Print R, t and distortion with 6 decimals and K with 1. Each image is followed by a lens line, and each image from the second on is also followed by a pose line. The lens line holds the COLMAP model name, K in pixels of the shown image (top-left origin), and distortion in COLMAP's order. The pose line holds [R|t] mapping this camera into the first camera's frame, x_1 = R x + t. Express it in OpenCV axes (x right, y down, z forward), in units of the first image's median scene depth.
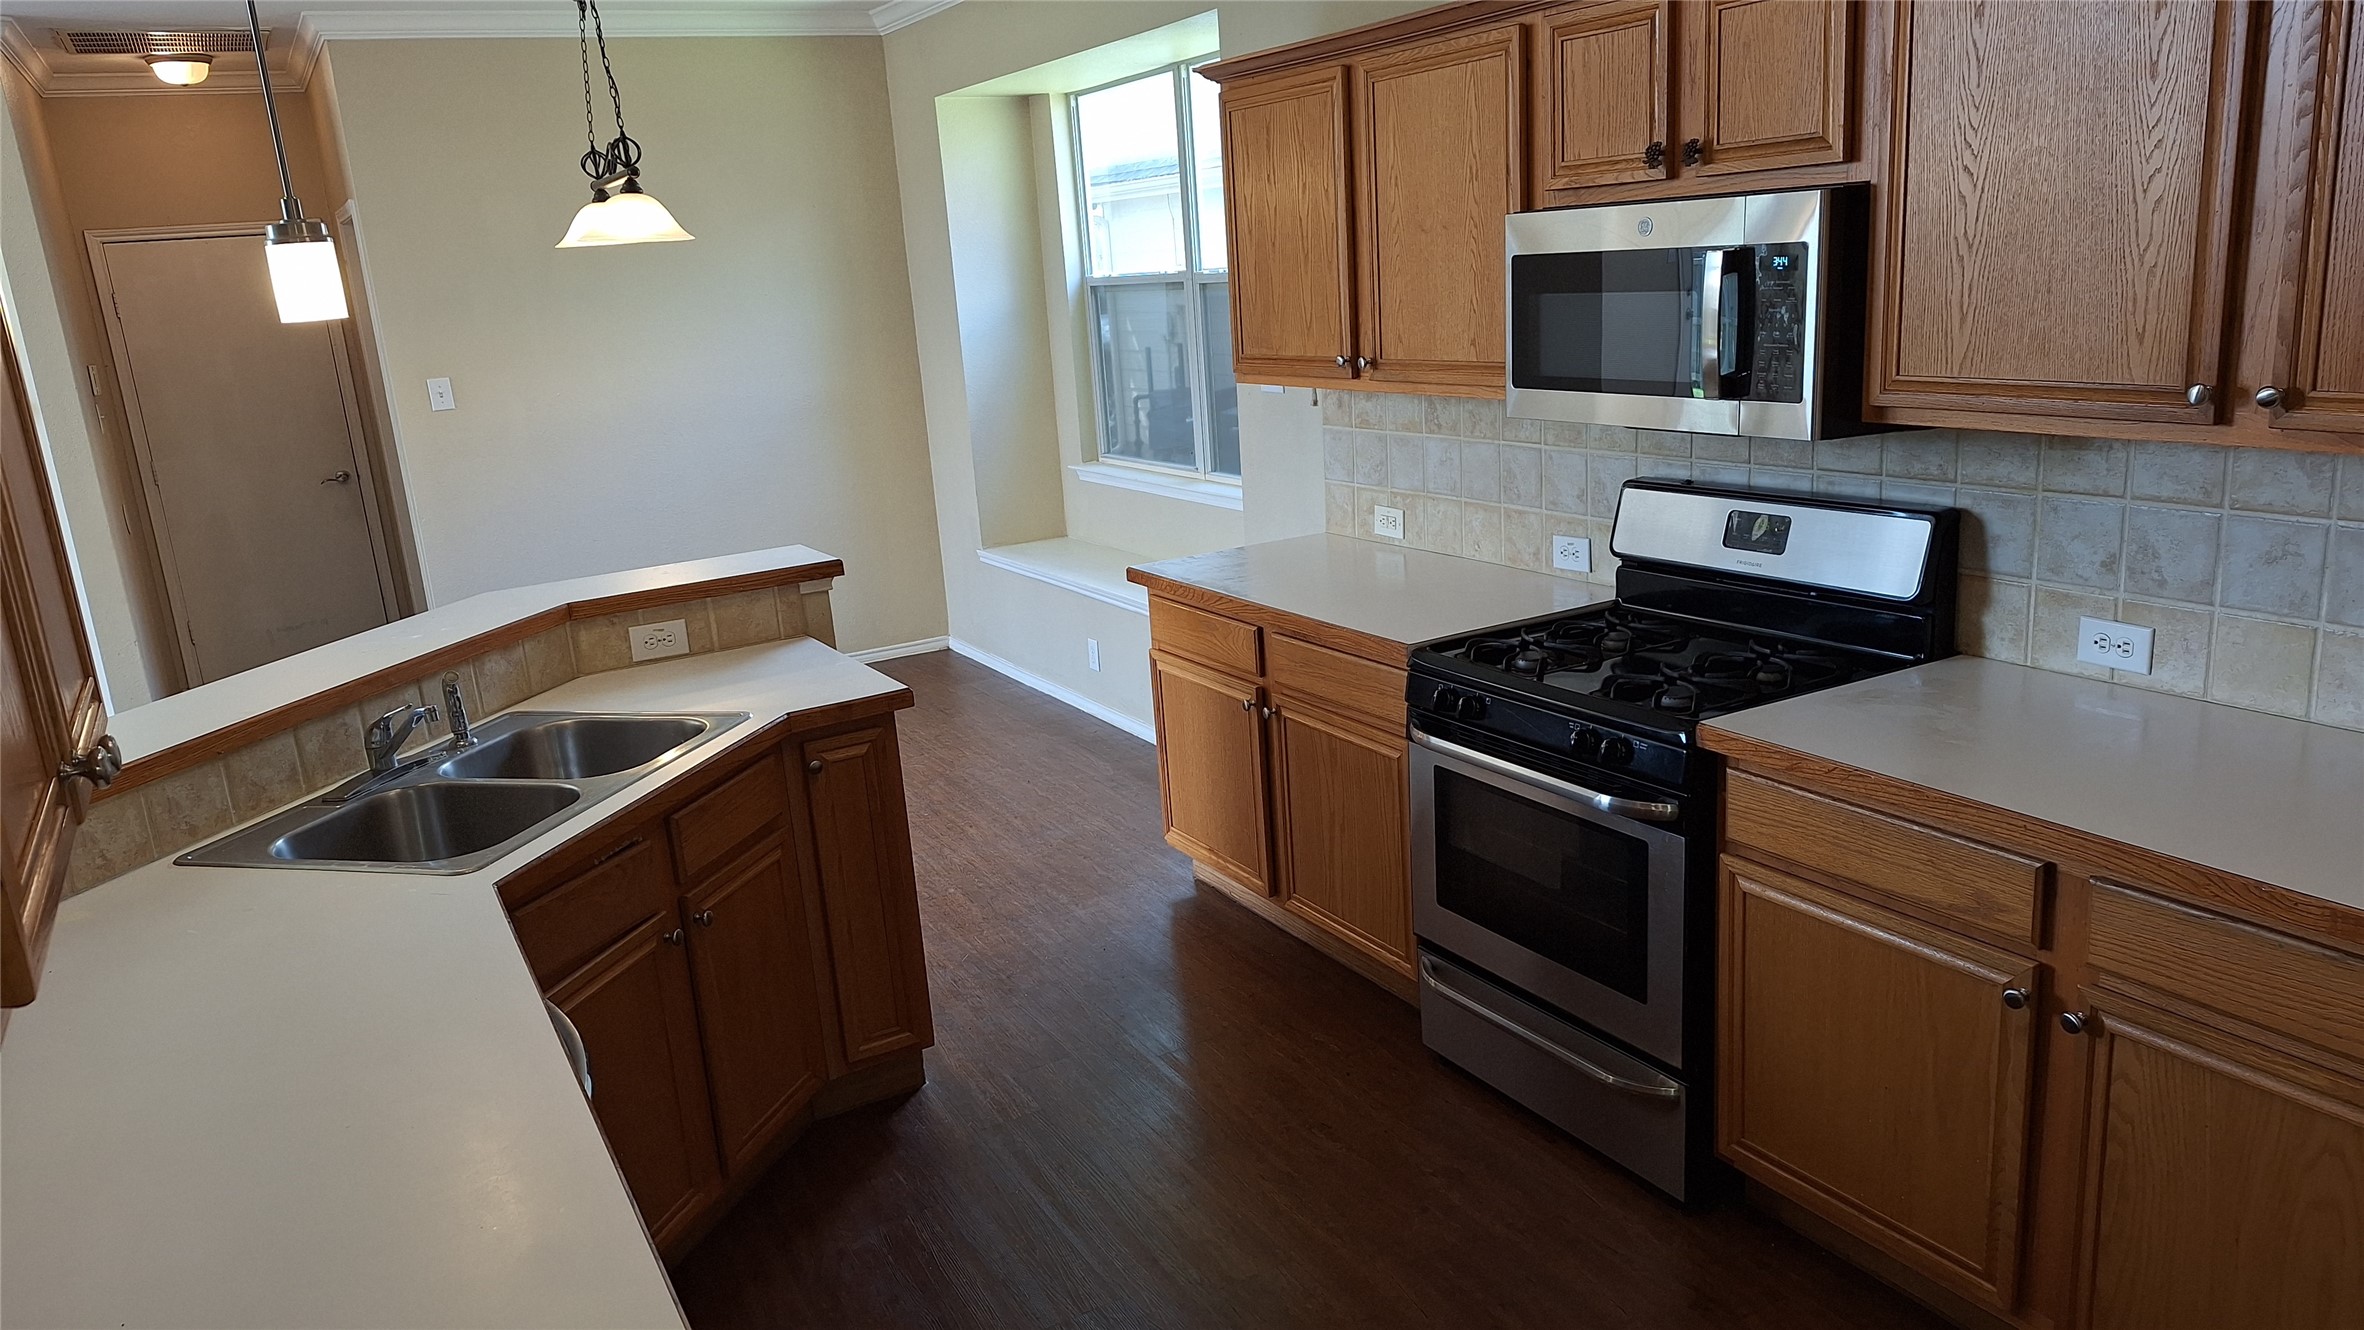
lens RADIAL K [[1584.8, 0, 1187.7], [0, 1584.8, 673.4], [0, 0, 1]] dist [0.006829, -0.024008]
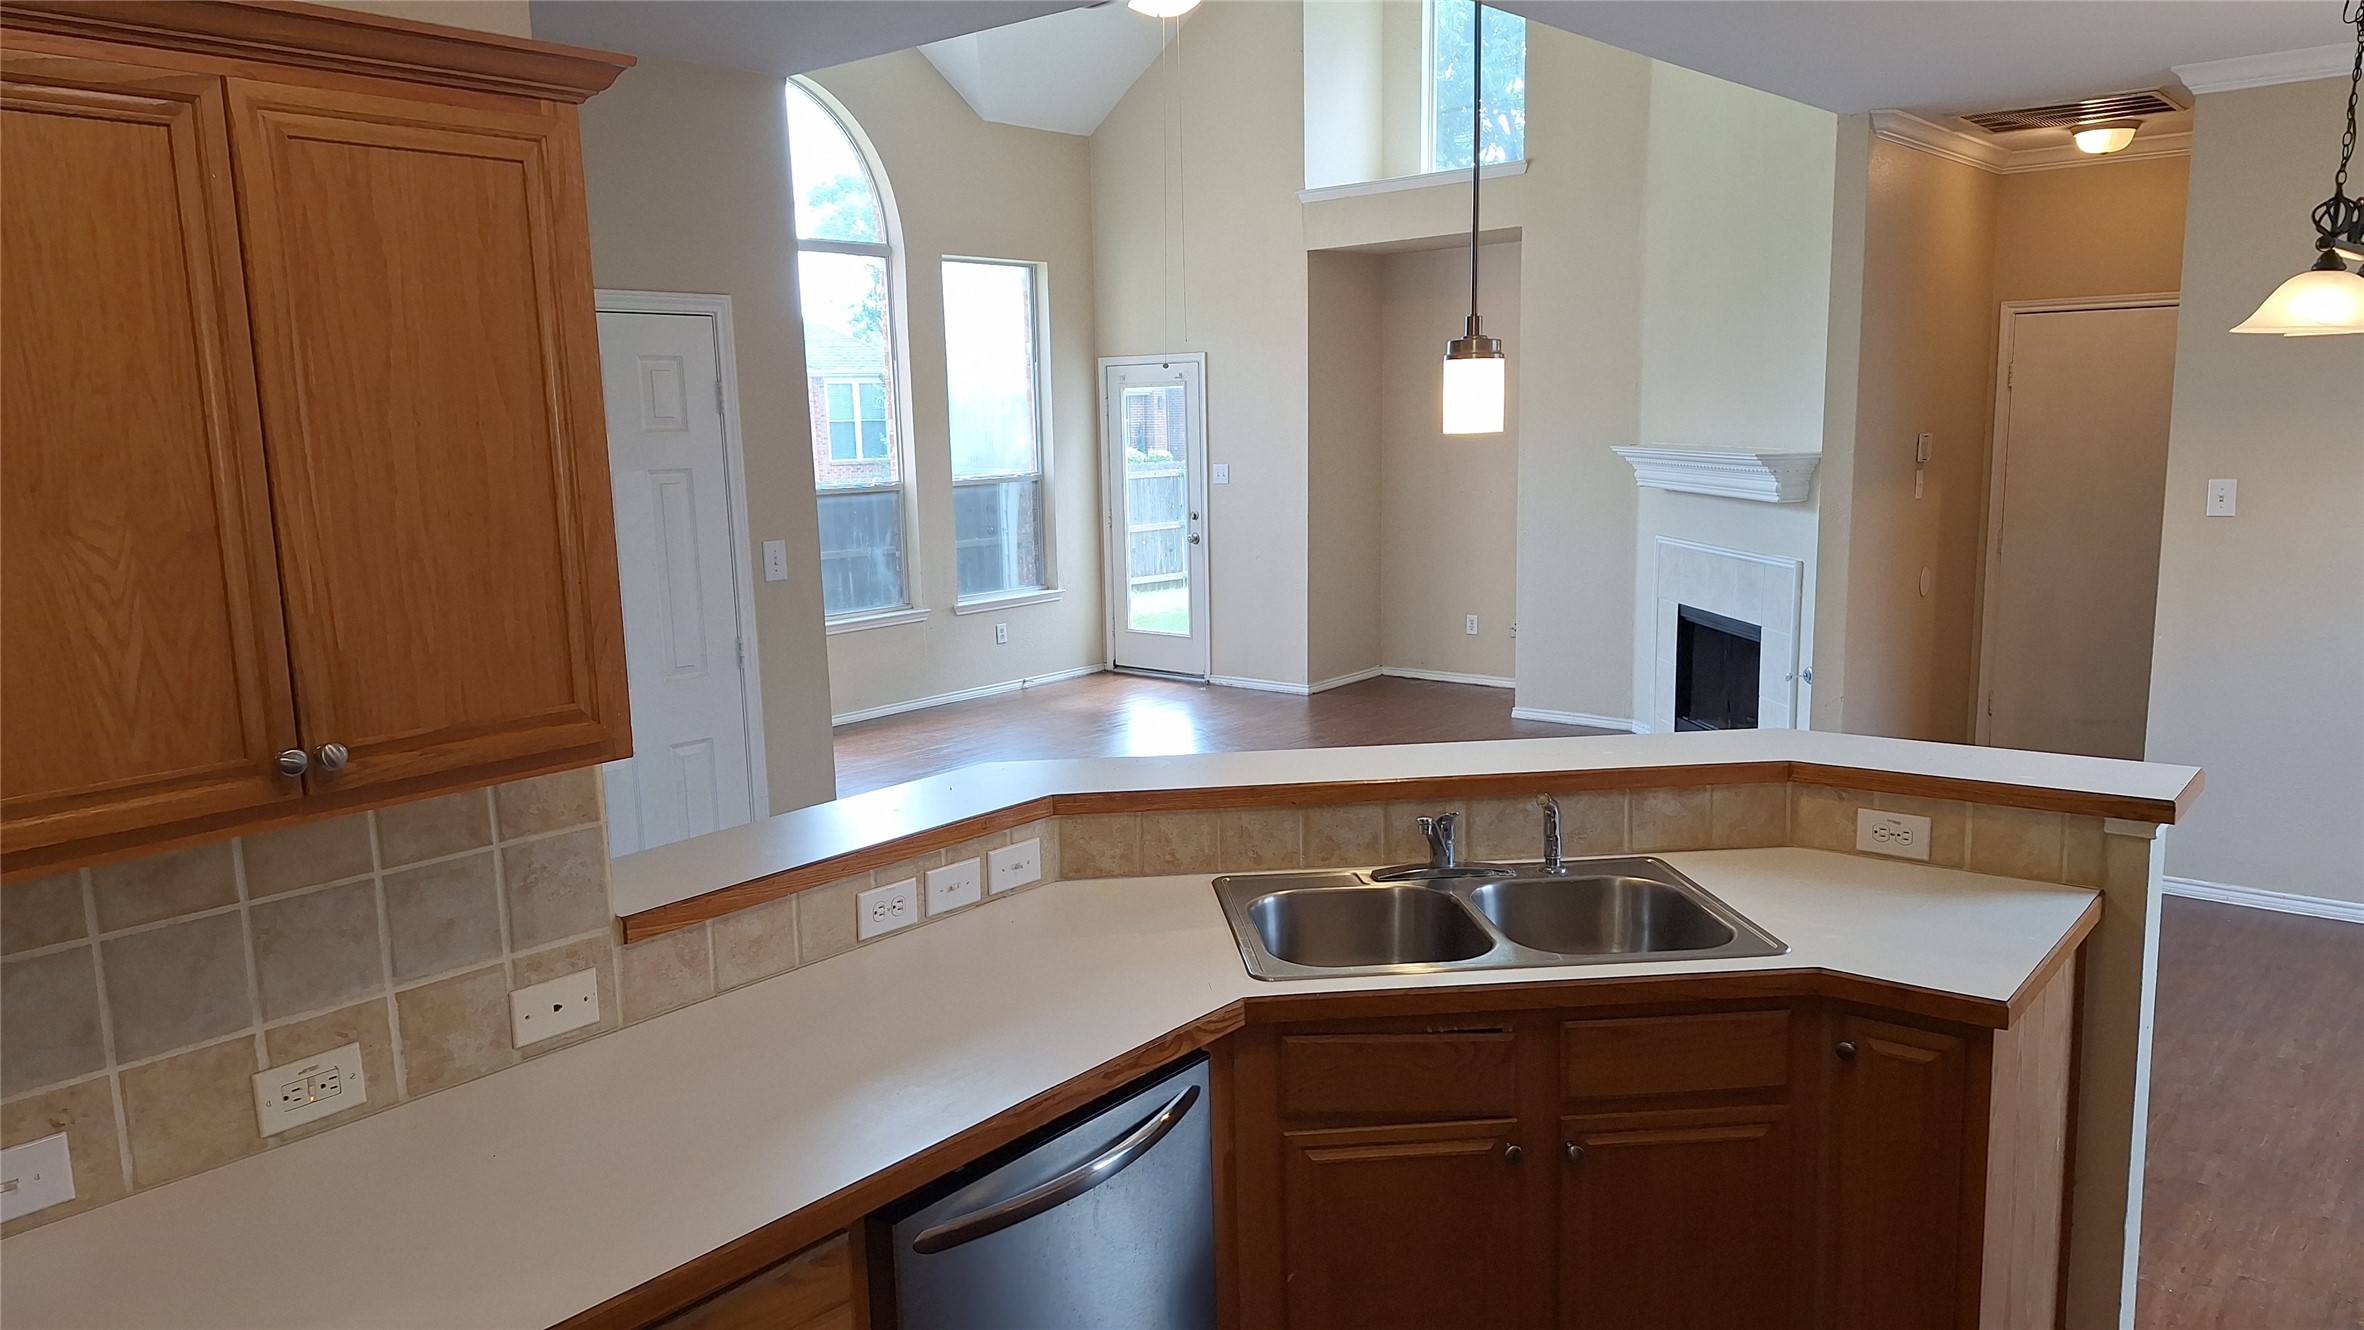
lens RADIAL K [[1584.8, 0, 1102.9], [0, 1584.8, 672.7], [0, 0, 1]] dist [0.006829, -0.024008]
pose [[0.321691, 0.204091, -0.924587, 0.312052], [-0.232694, 0.963586, 0.131739, -0.131059], [0.917806, 0.172767, 0.357467, 0.376494]]
